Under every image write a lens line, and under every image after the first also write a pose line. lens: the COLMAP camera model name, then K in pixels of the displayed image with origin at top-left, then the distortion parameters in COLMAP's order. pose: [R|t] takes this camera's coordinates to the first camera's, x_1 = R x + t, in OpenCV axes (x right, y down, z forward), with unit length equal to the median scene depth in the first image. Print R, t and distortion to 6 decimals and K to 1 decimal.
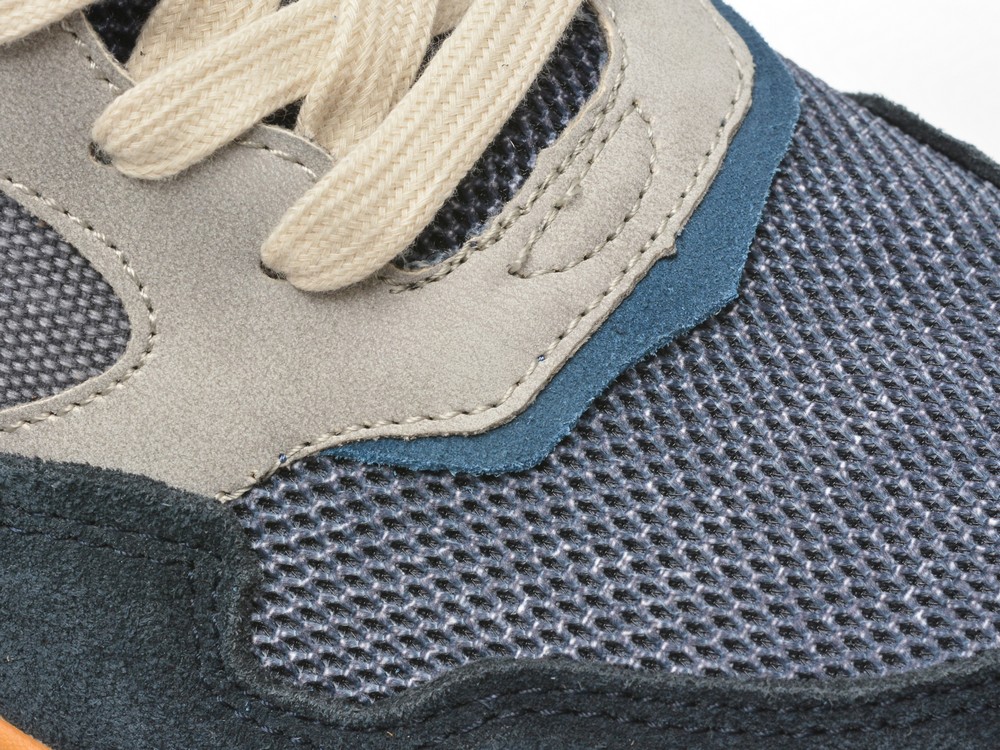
lens RADIAL K [[3454.8, 0, 498.8], [0, 3454.8, 375.2], [0, 0, 1]] dist [-0.023120, 0.000000]
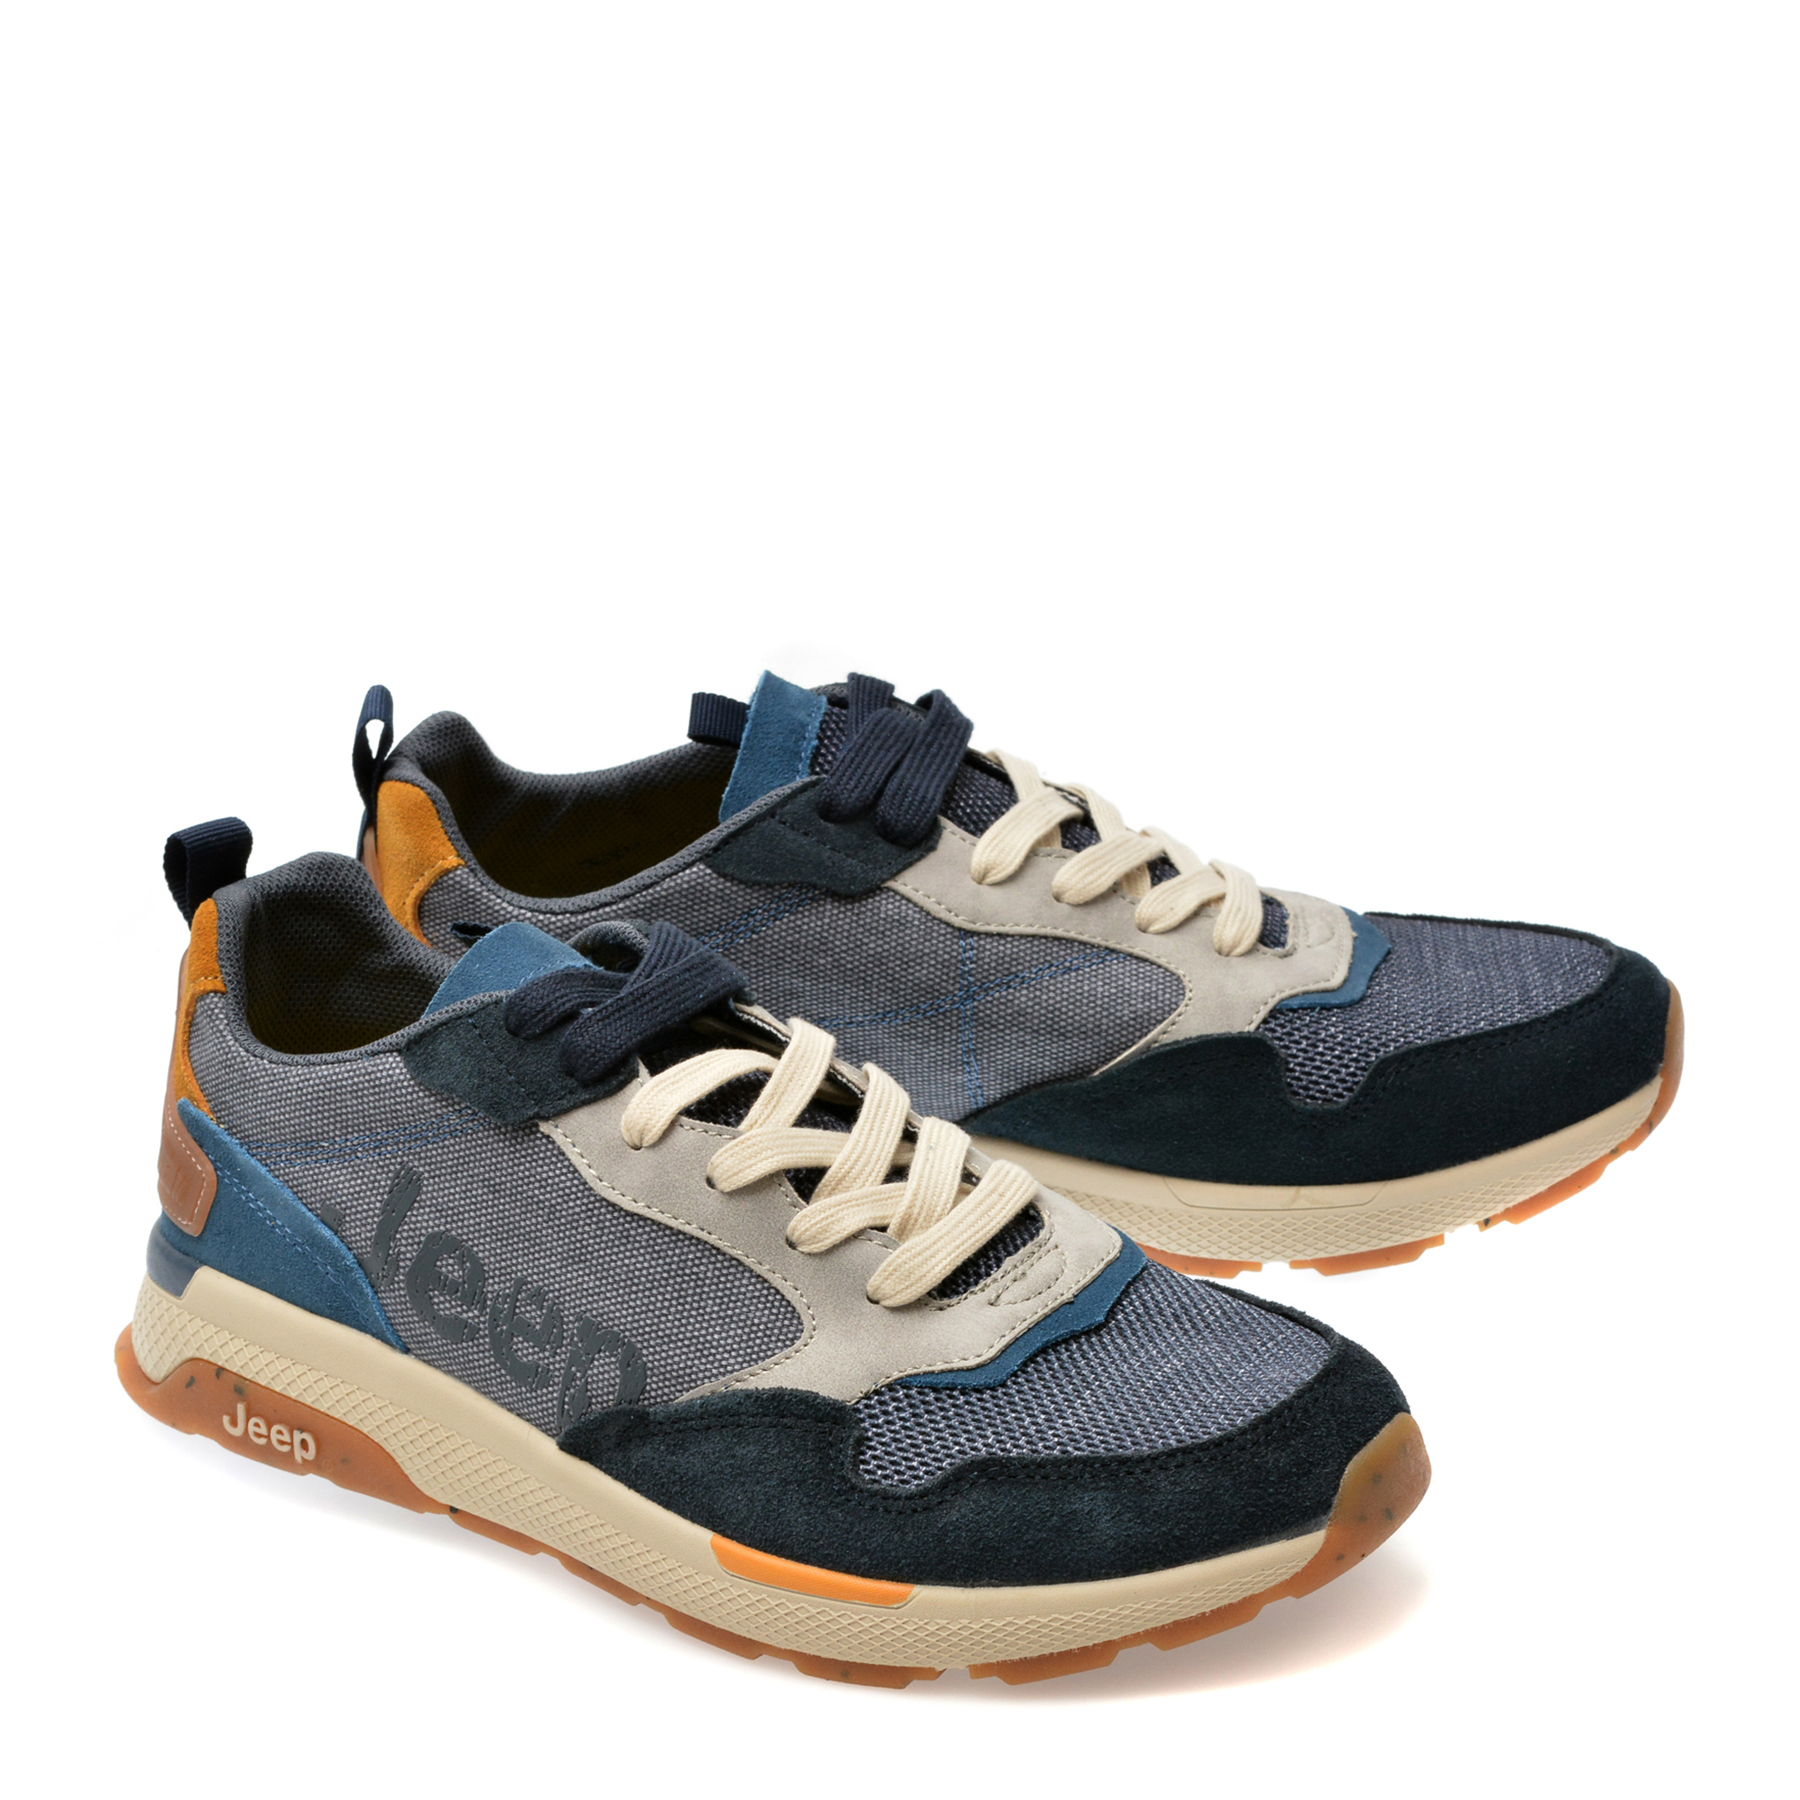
lens RADIAL K [[6493.8, 0, 899.9], [0, 6493.8, 902.3], [0, 0, 1]] dist [-0.296602, 0.000000]
pose [[0.994560, -0.036889, -0.097410, 0.335034], [-0.016222, 0.868920, -0.494686, 1.671445], [0.102890, 0.493576, 0.863595, -2.447517]]
